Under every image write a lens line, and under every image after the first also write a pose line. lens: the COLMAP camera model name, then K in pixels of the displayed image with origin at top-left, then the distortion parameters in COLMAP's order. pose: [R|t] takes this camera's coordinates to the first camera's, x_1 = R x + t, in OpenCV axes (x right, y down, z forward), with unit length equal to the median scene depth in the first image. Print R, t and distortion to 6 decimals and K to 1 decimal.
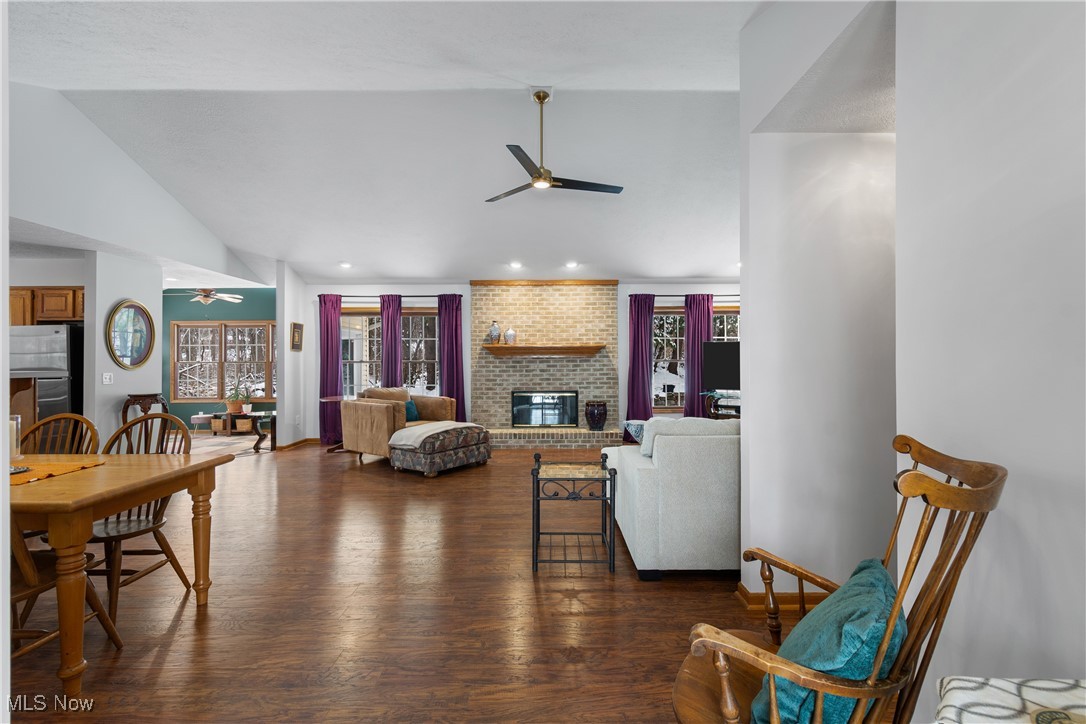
lens RADIAL K [[480.9, 0, 550.8], [0, 480.9, 359.6], [0, 0, 1]] dist [0.005478, -0.002985]
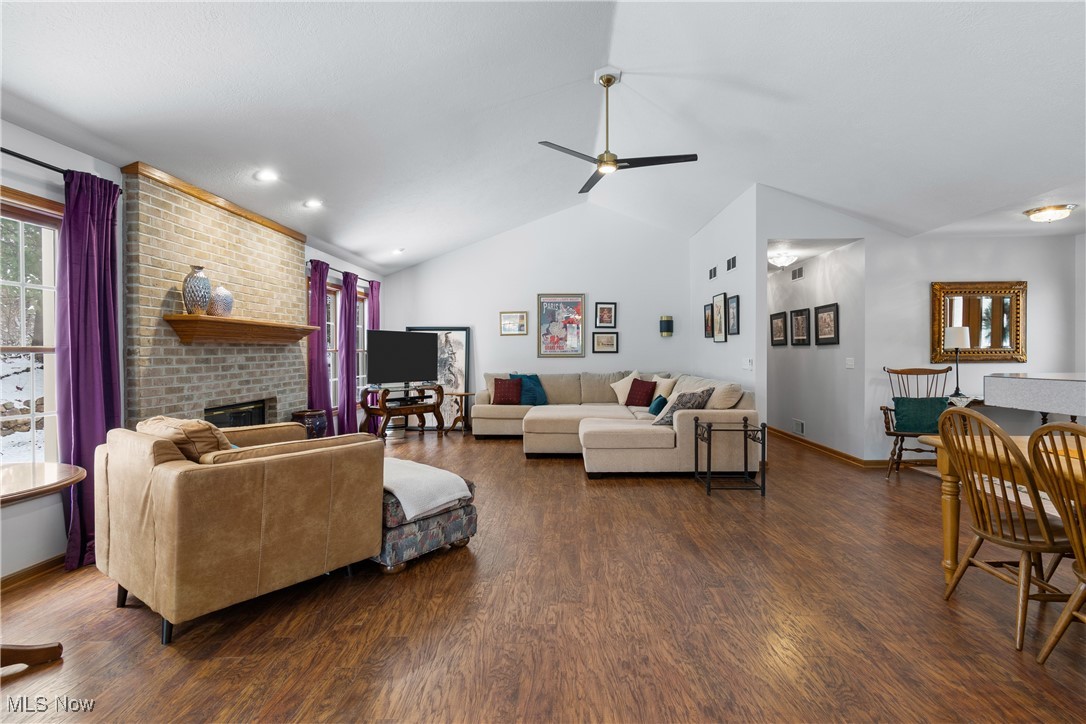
lens RADIAL K [[535.1, 0, 562.6], [0, 535.1, 353.7], [0, 0, 1]] dist [-0.001259, 0.001530]
pose [[0.024976, 0.001408, 0.999687, -0.634778], [0.001756, 0.999997, -0.001453, 0.008639], [-0.999687, 0.001792, 0.024973, 0.606931]]
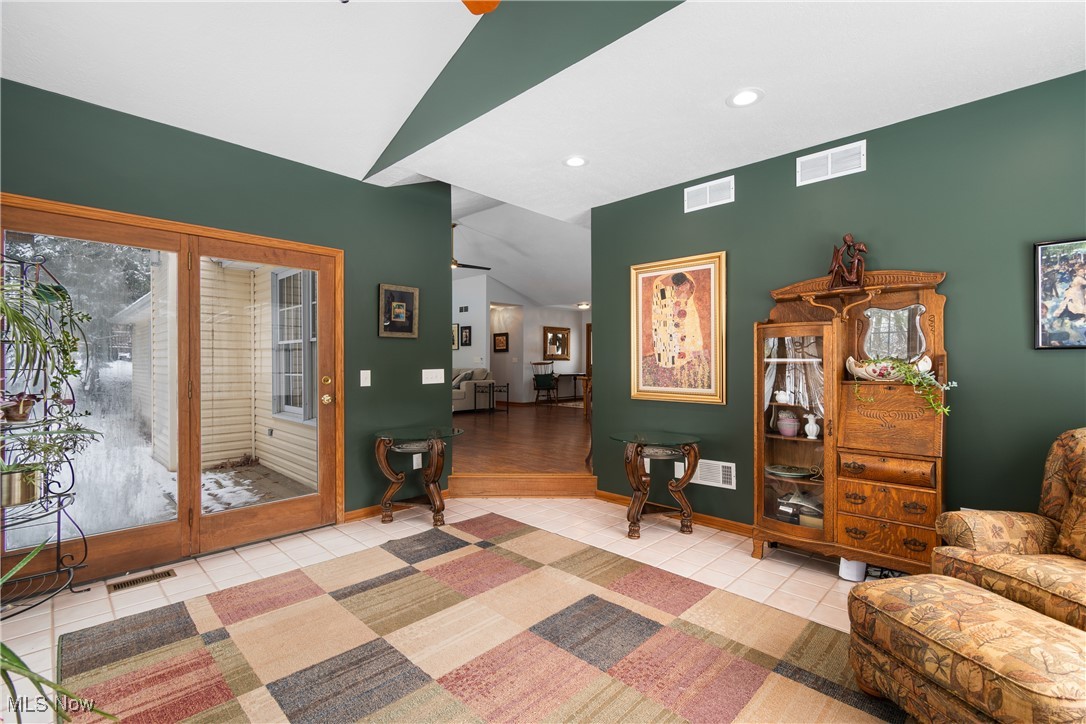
lens RADIAL K [[480.9, 0, 537.7], [0, 480.9, 356.2], [0, 0, 1]] dist [0.005478, -0.002985]
pose [[-0.695774, 0.014673, 0.718111, -1.014260], [-0.000061, 0.999790, -0.020488, 0.041312], [-0.718261, -0.014299, -0.695627, 1.247670]]
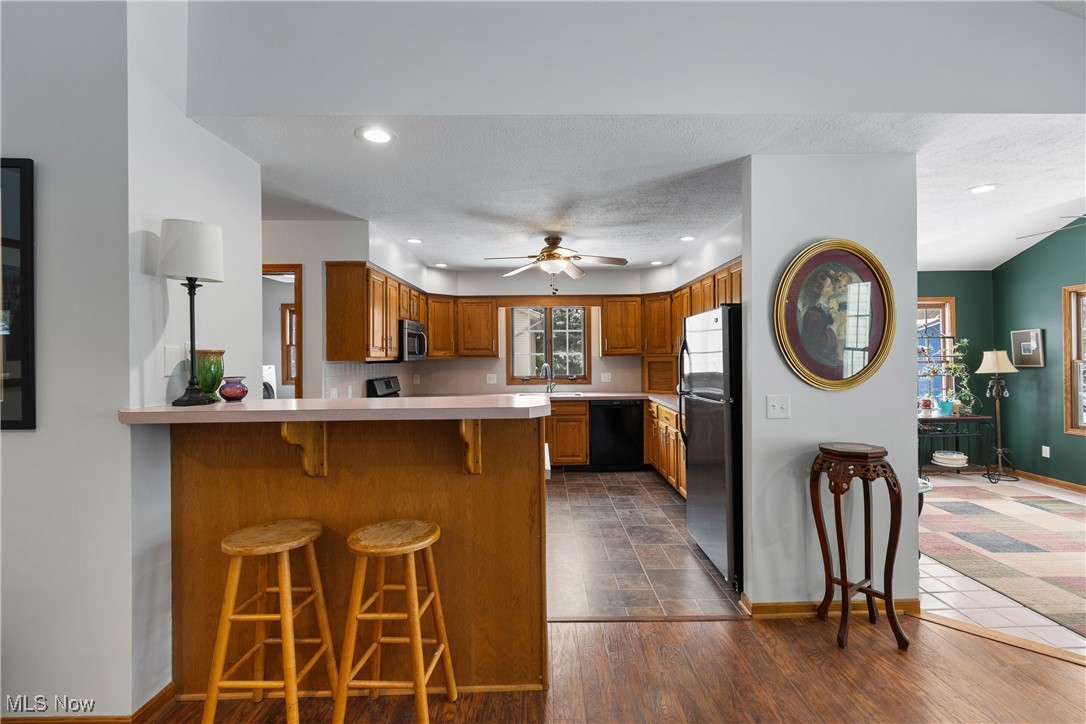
lens RADIAL K [[480.9, 0, 548.9], [0, 480.9, 352.7], [0, 0, 1]] dist [0.005478, -0.002985]
pose [[-0.008111, -0.001776, -0.999966, -0.291341], [0.012449, 0.999921, -0.001877, -0.013024], [0.999890, -0.012464, -0.008088, 0.530483]]
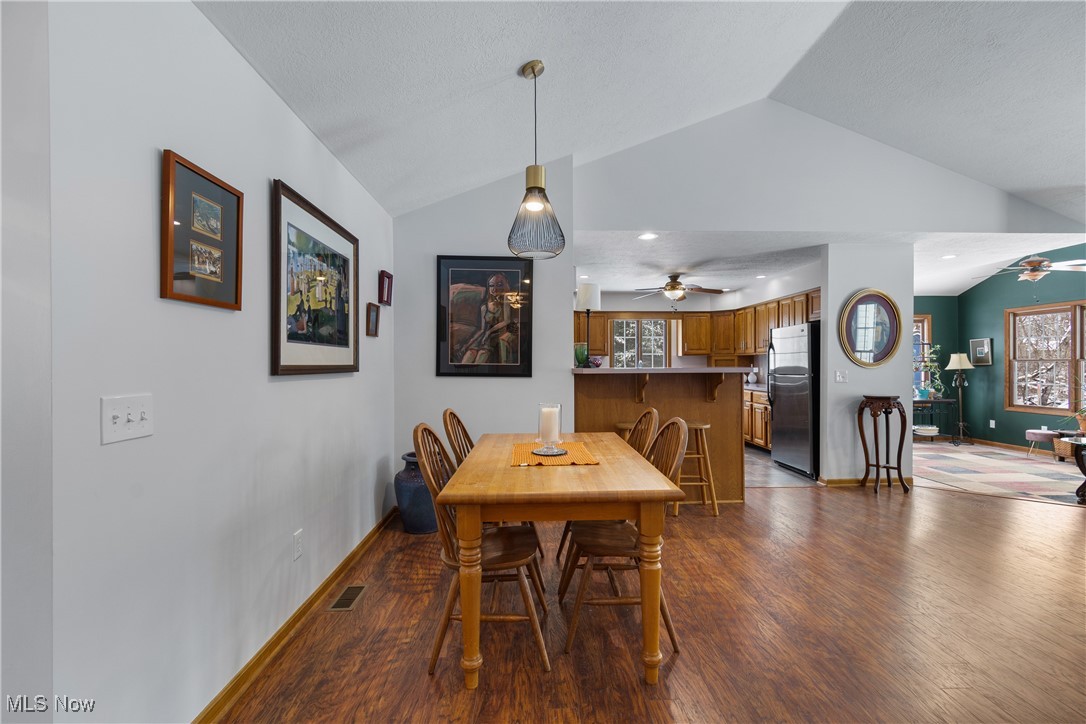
lens RADIAL K [[480.9, 0, 545.6], [0, 480.9, 363.9], [0, 0, 1]] dist [0.005478, -0.002985]
pose [[0.020214, 0.003908, -0.999788, 0.008602], [0.006676, 0.999970, 0.004044, 0.004782], [0.999773, -0.006757, 0.020187, 0.277132]]
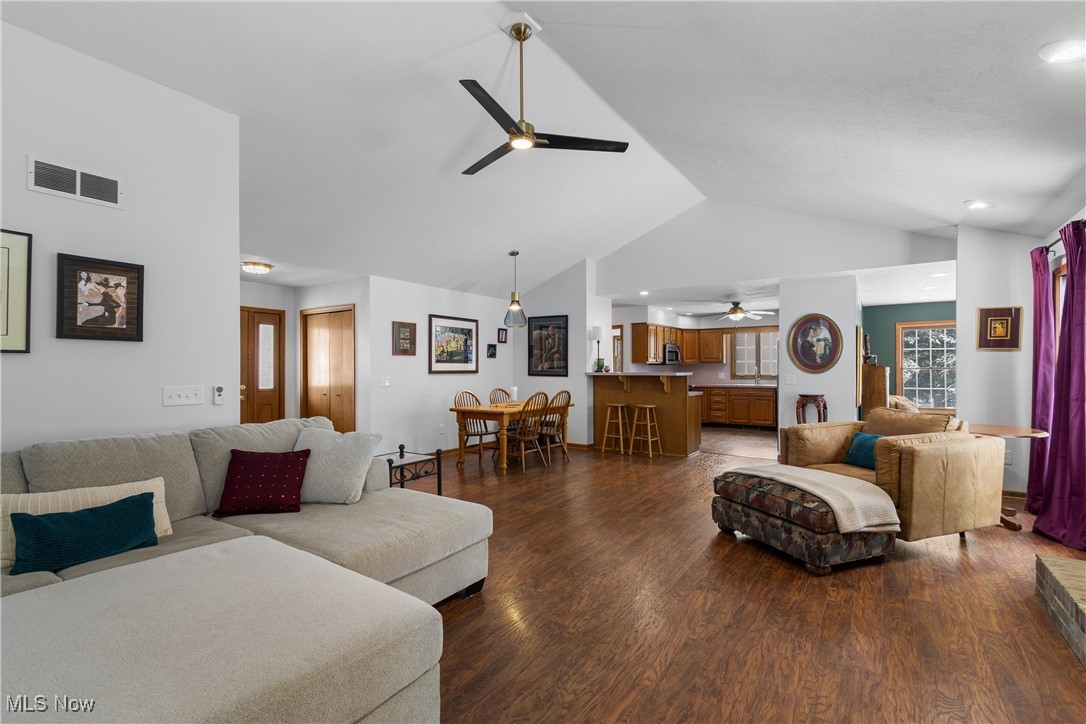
lens RADIAL K [[480.9, 0, 551.5], [0, 480.9, 366.2], [0, 0, 1]] dist [0.005478, -0.002985]
pose [[-0.585563, 0.002145, -0.810624, 0.335366], [0.006541, 0.999976, -0.002079, 0.000808], [0.810601, -0.006520, -0.585563, 0.853059]]
